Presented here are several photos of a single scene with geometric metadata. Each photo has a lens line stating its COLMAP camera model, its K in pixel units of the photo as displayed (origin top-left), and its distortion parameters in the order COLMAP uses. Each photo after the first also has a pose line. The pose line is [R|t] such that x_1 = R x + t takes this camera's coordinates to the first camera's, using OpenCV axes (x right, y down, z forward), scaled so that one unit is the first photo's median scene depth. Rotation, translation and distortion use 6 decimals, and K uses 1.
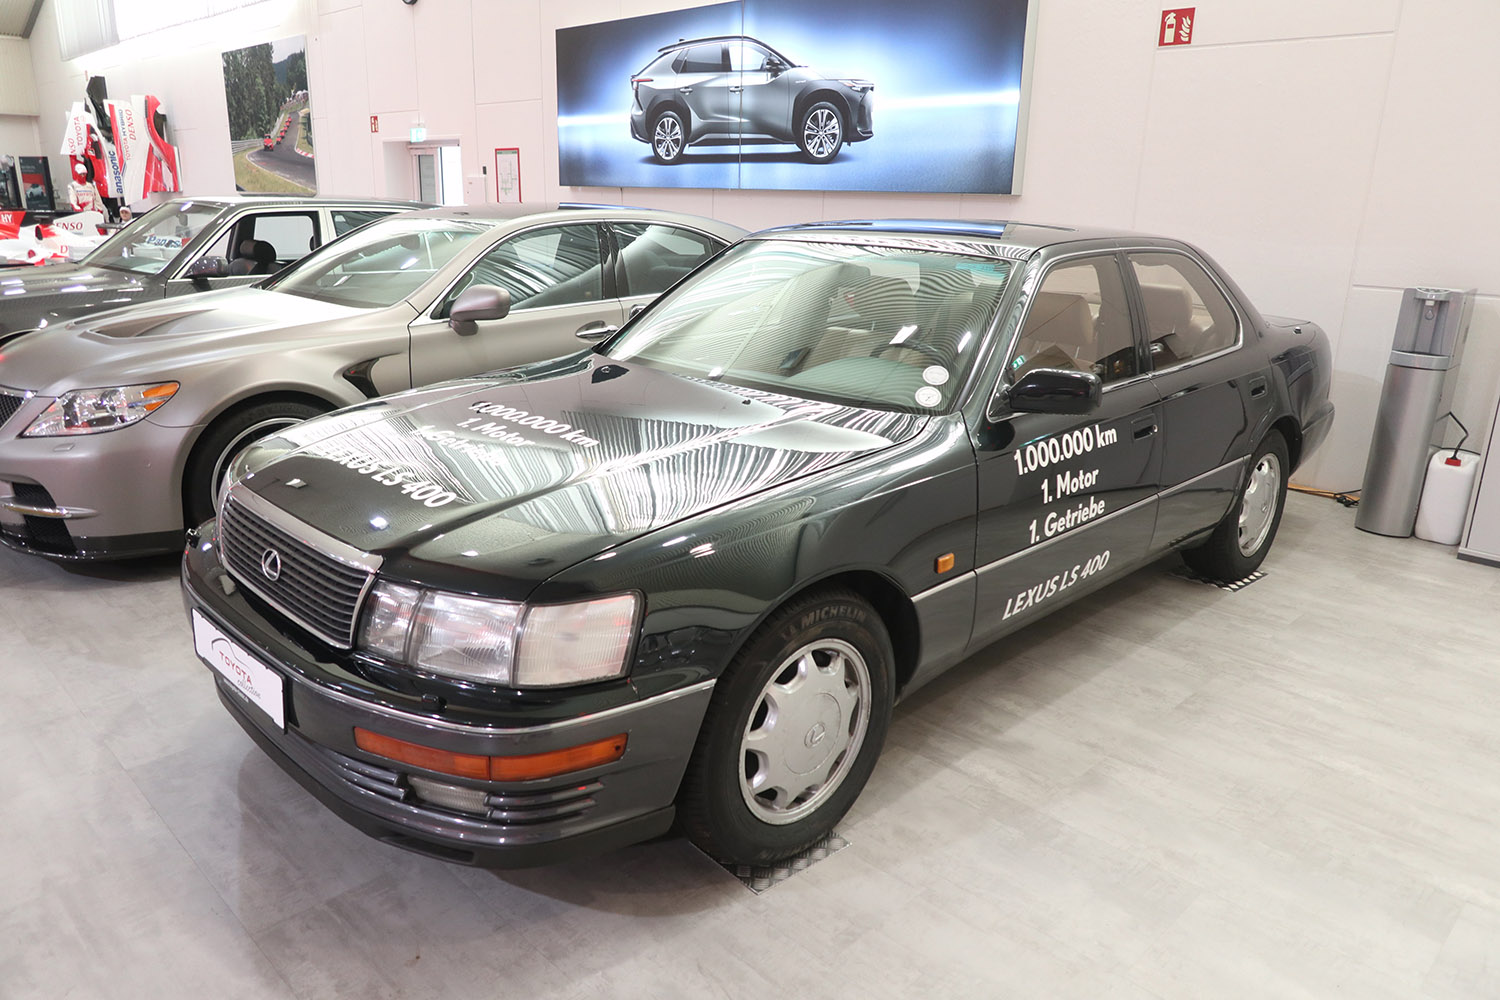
lens RADIAL K [[1222.9, 0, 750.0], [0, 1222.9, 500.0], [0, 0, 1]] dist [0.026989, 0.003988]
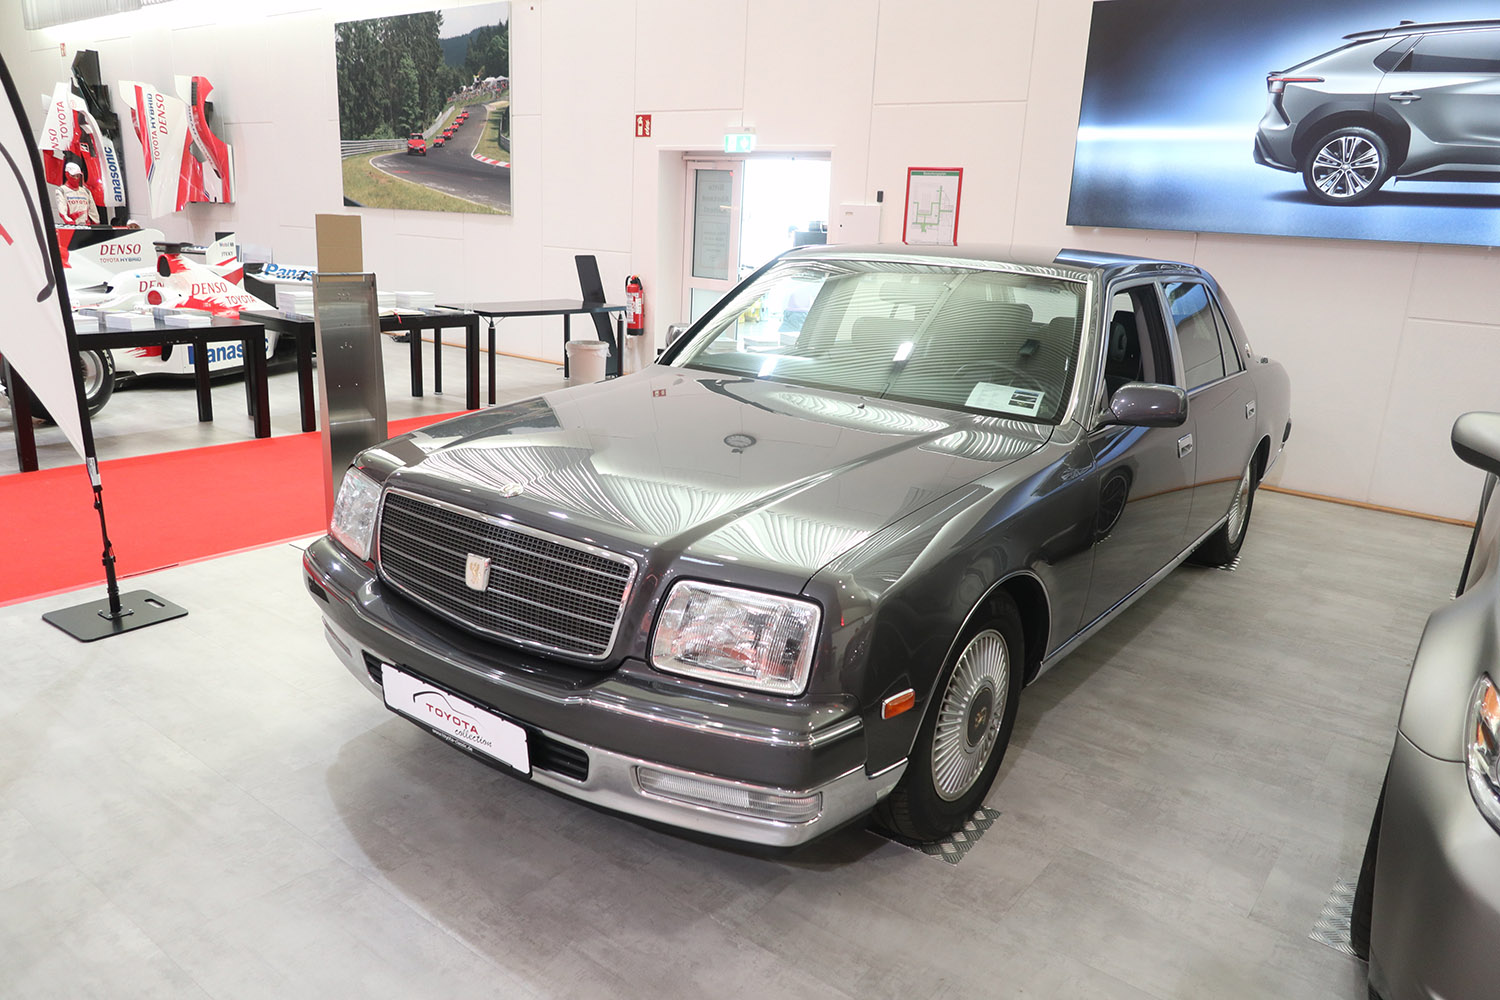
lens RADIAL K [[1064.4, 0, 750.0], [0, 1064.4, 500.0], [0, 0, 1]] dist [-0.004932, -0.002318]
pose [[0.976668, -0.022404, 0.213585, -0.356354], [0.018336, 0.999611, 0.021005, -0.087140], [-0.213972, -0.016599, 0.976699, 0.334207]]
